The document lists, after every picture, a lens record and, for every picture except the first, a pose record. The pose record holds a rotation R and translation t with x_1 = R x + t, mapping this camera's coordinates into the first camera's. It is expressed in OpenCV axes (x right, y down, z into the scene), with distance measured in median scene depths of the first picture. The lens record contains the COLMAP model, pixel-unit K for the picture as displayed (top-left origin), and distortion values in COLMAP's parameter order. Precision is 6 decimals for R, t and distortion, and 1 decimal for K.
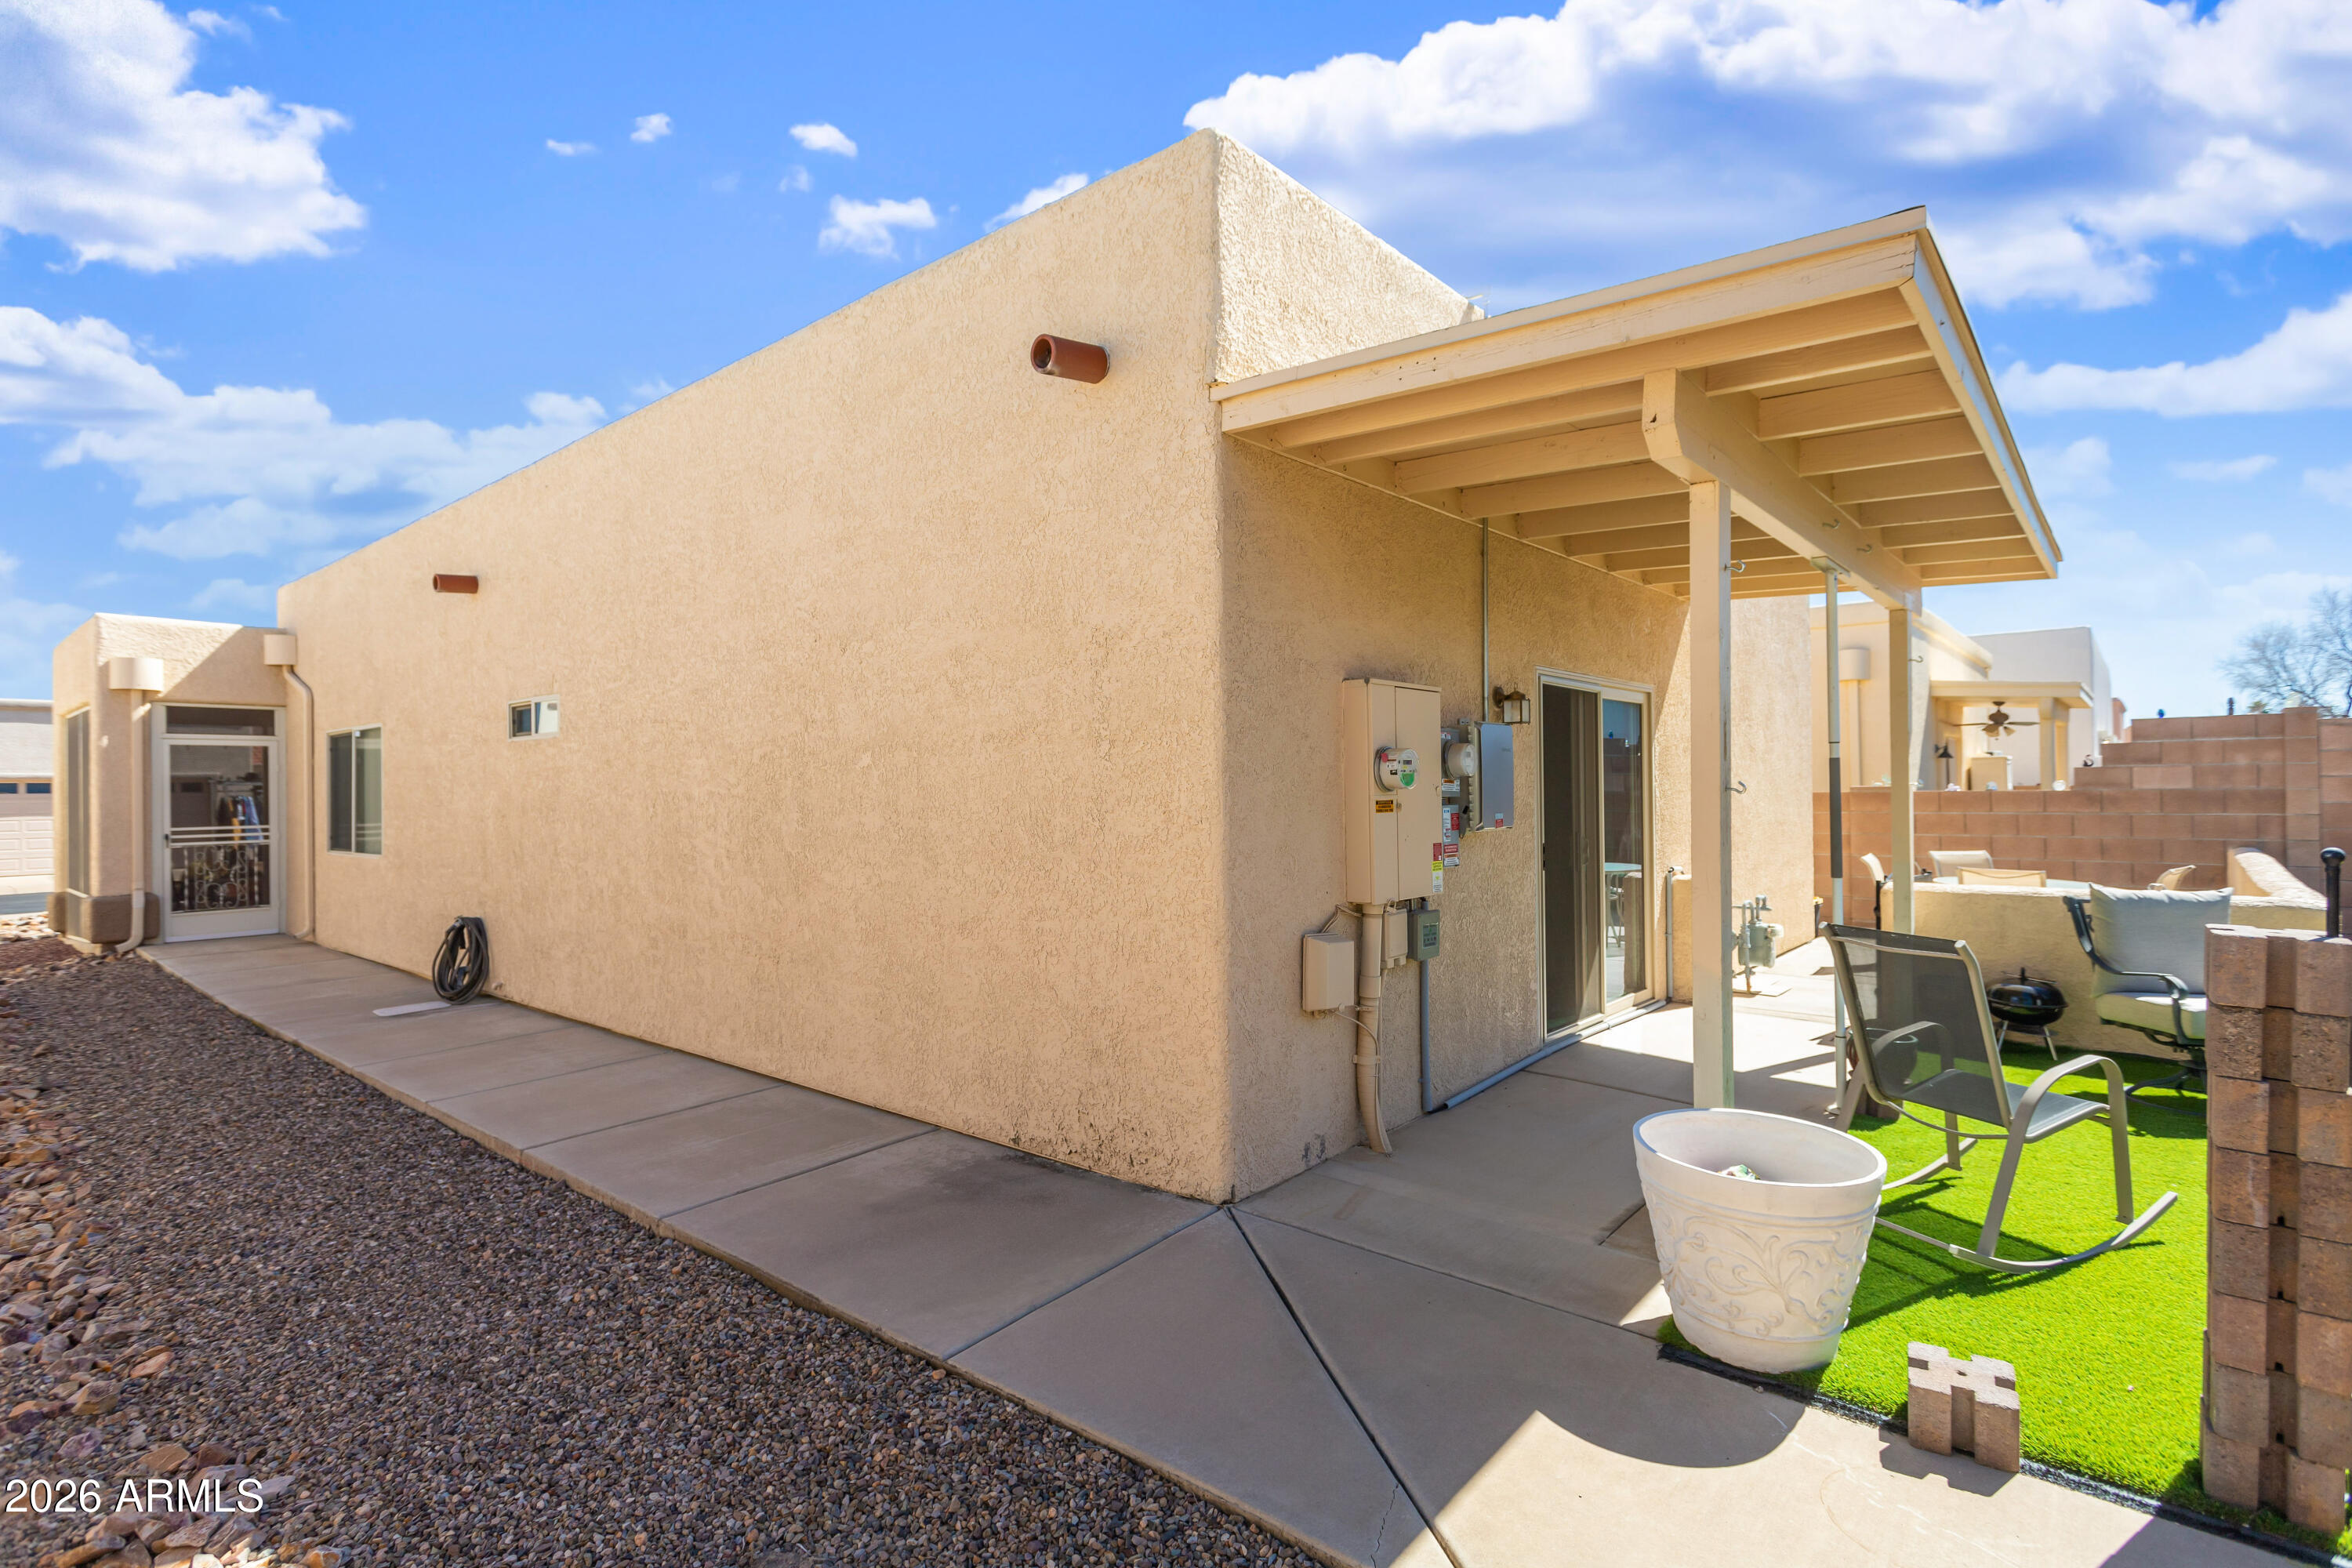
lens RADIAL K [[1165.2, 0, 1176.0], [0, 1165.2, 784.0], [0, 0, 1]] dist [-0.000326, -0.000056]
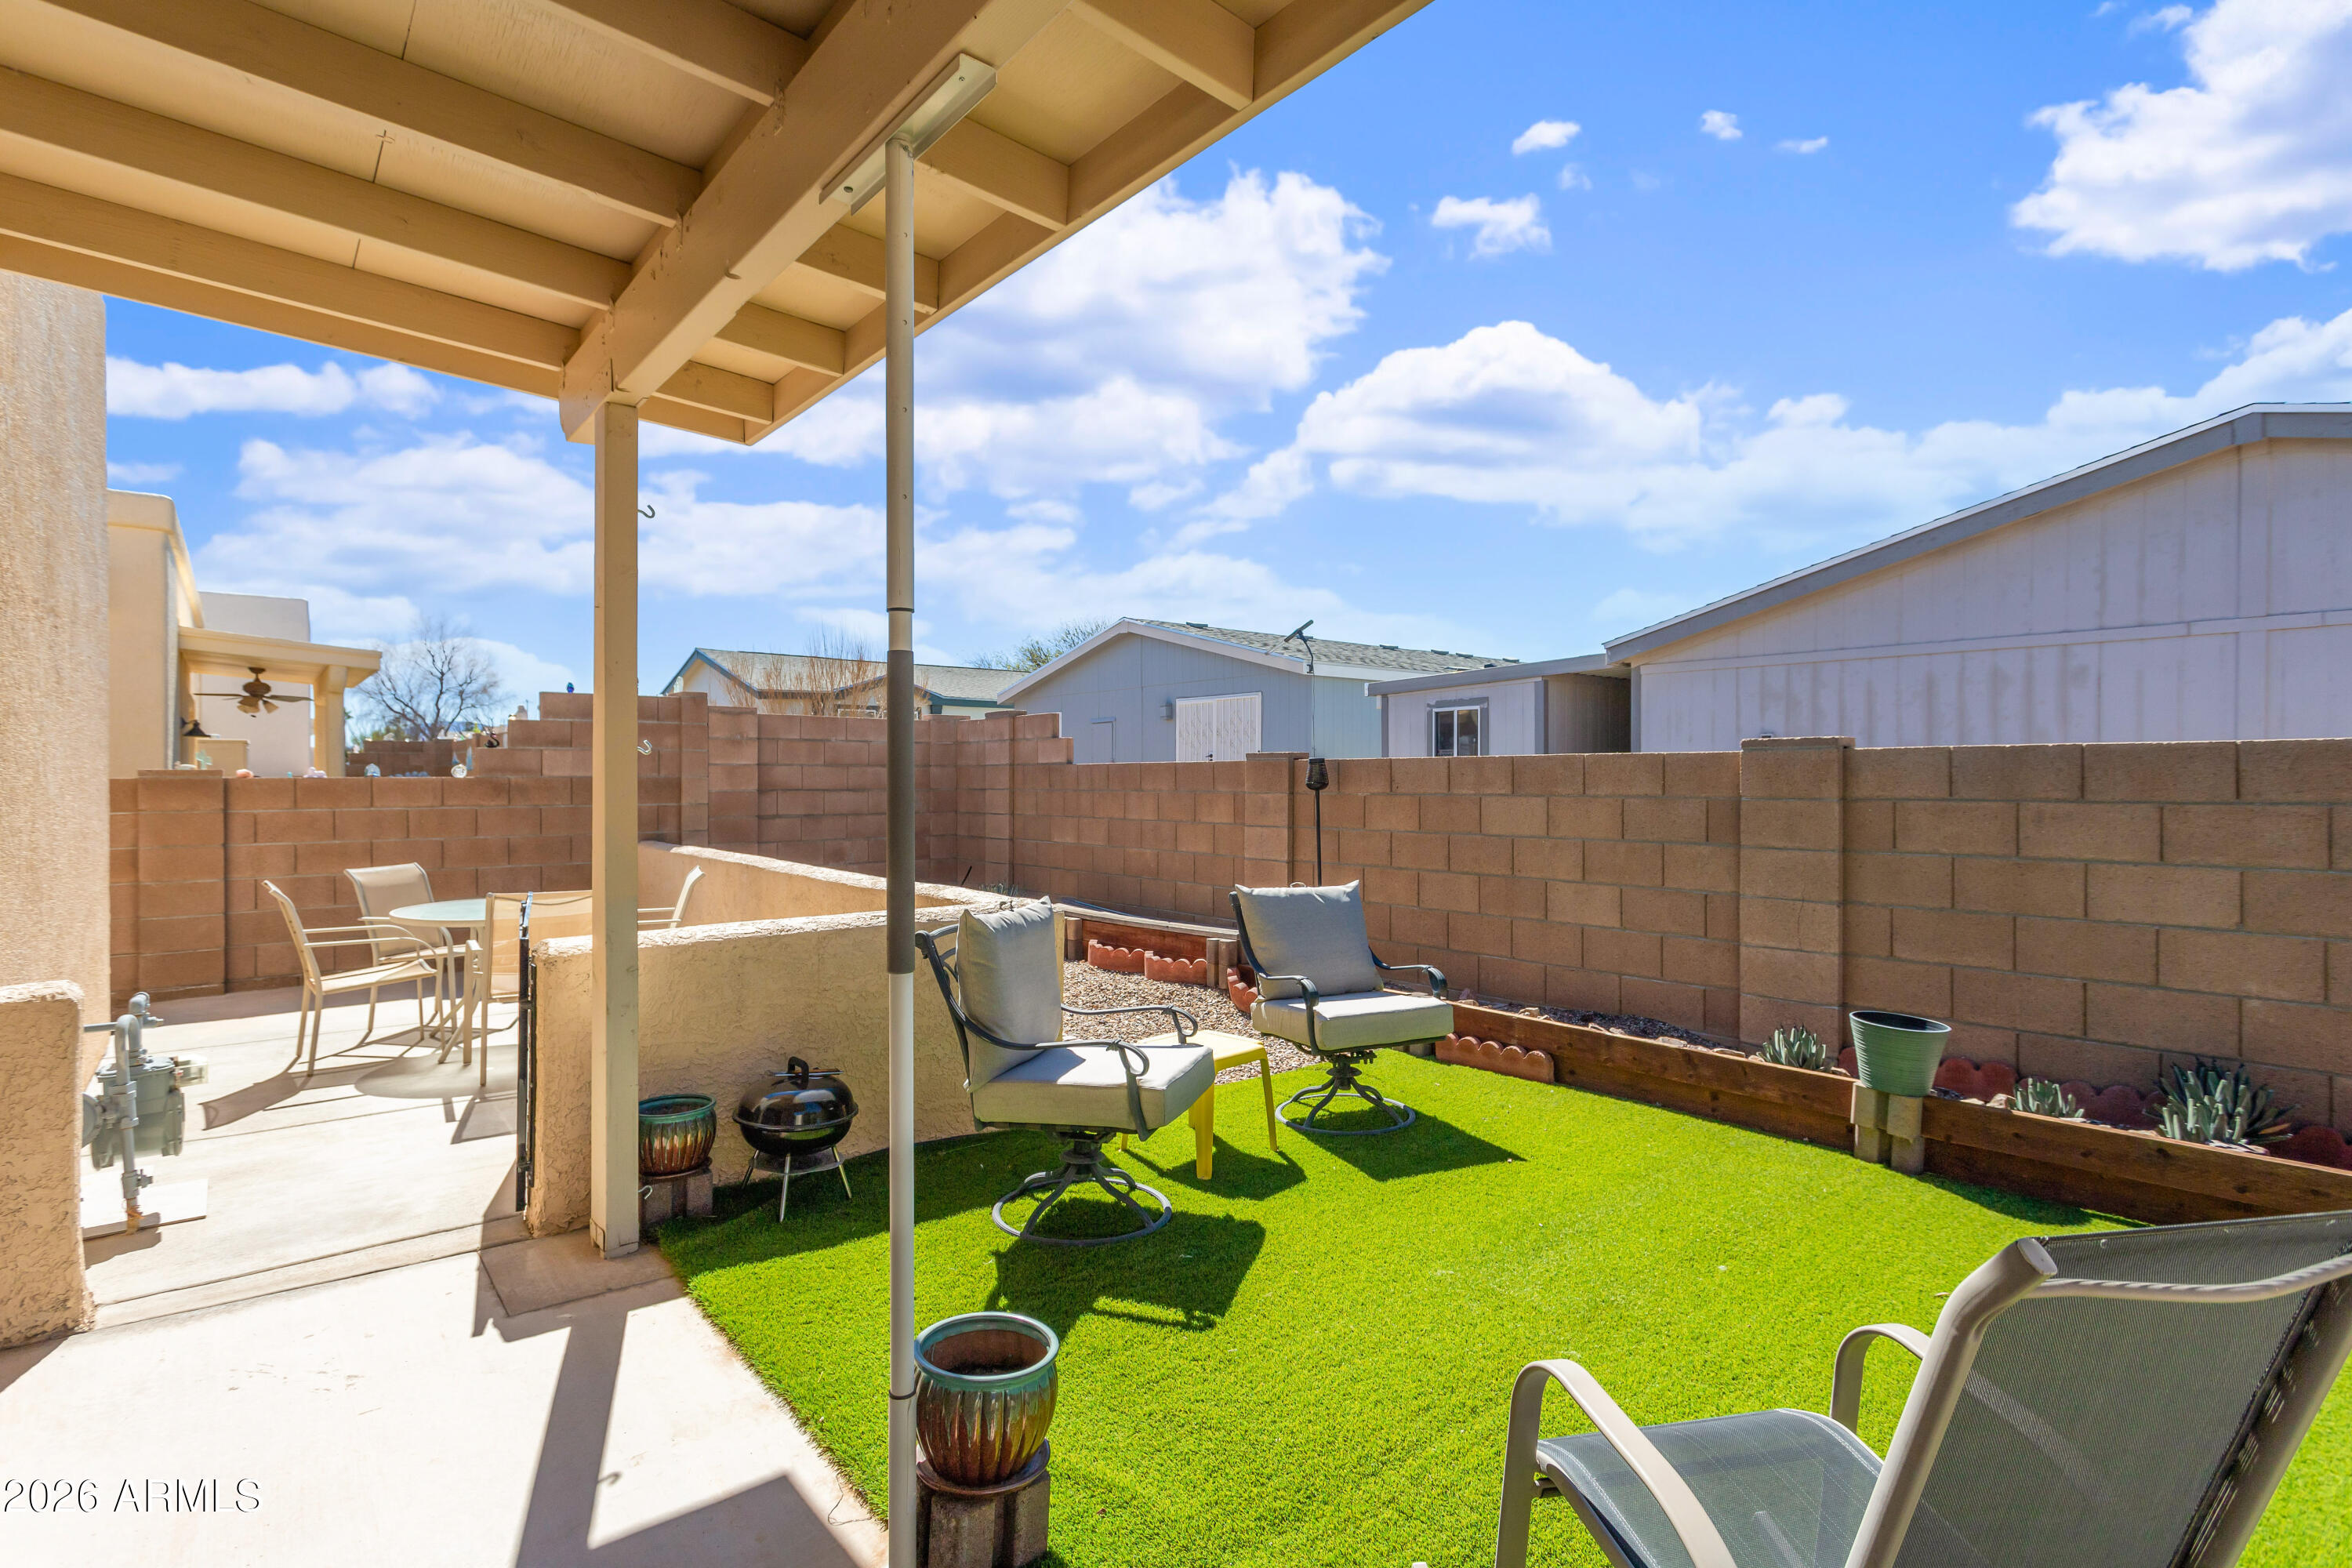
lens RADIAL K [[1115.1, 0, 1176.0], [0, 1115.1, 784.0], [0, 0, 1]] dist [-0.002360, -0.000229]
pose [[0.162845, 0.002548, 0.986648, 0.113252], [-0.003465, 0.999992, -0.002011, 0.009722], [-0.986646, -0.003091, 0.162852, 0.429595]]
